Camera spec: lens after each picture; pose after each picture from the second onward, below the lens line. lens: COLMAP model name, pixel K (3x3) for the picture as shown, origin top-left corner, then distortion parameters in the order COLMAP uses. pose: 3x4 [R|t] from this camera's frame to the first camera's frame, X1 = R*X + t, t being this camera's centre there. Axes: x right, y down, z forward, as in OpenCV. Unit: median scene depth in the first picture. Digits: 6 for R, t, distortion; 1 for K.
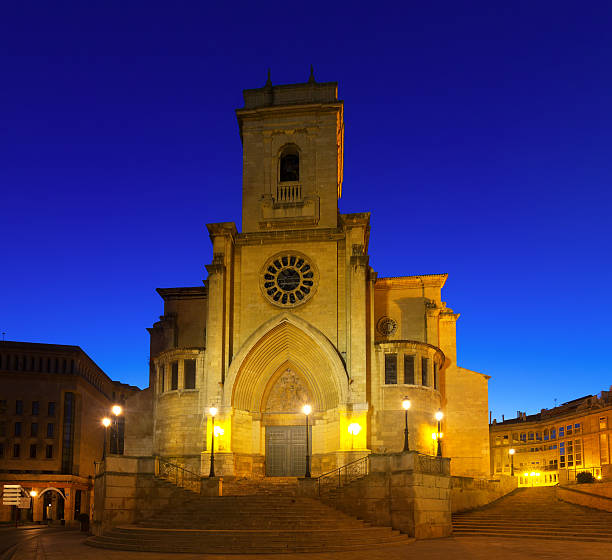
lens RADIAL K [[954.8, 0, 306.2], [0, 954.8, 349.0], [0, 0, 1]] dist [0.024321, 0.024347]
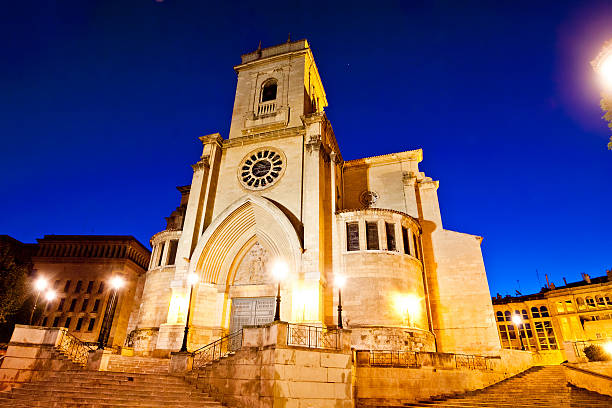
lens RADIAL K [[332.3, 0, 306.9], [0, 332.3, 211.1], [0, 0, 1]] dist [-0.057009, 0.025280]
pose [[0.992772, -0.035312, -0.114704, 0.080255], [-0.000551, 0.954383, -0.298585, 0.096010], [0.120016, 0.296490, 0.947465, 0.646153]]
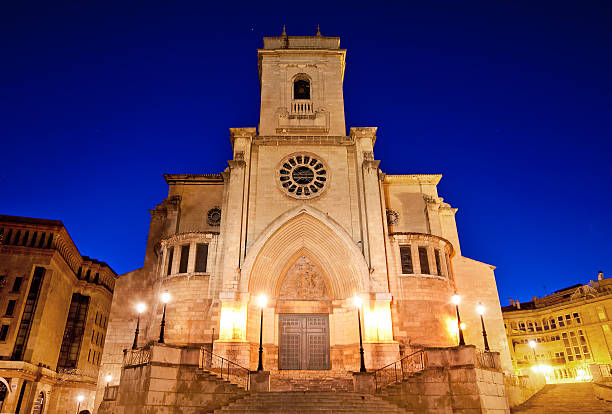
lens RADIAL K [[399.1, 0, 276.5], [0, 399.1, 209.1], [0, 0, 1]] dist [-0.057059, 0.033119]
pose [[0.986343, 0.079815, 0.144075, -0.109574], [-0.036210, 0.958421, -0.283050, 0.091937], [-0.160677, 0.273968, 0.948222, 0.592839]]
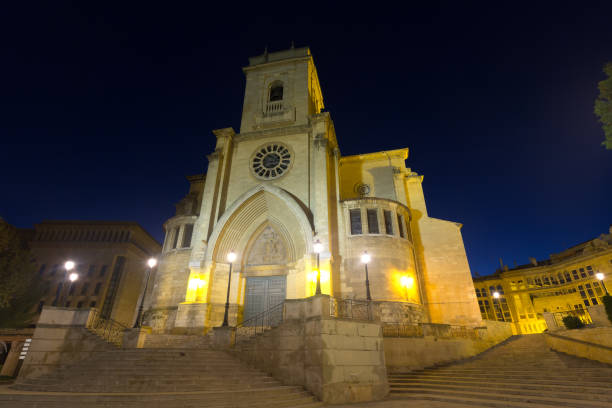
lens RADIAL K [[290.7, 0, 311.9], [0, 290.7, 199.2], [0, 0, 1]] dist [0.004267, -0.000134]
pose [[0.999552, -0.019987, -0.022289, 0.044111], [0.012130, 0.951038, -0.308836, 0.098625], [0.027370, 0.308427, 0.950854, 0.647349]]
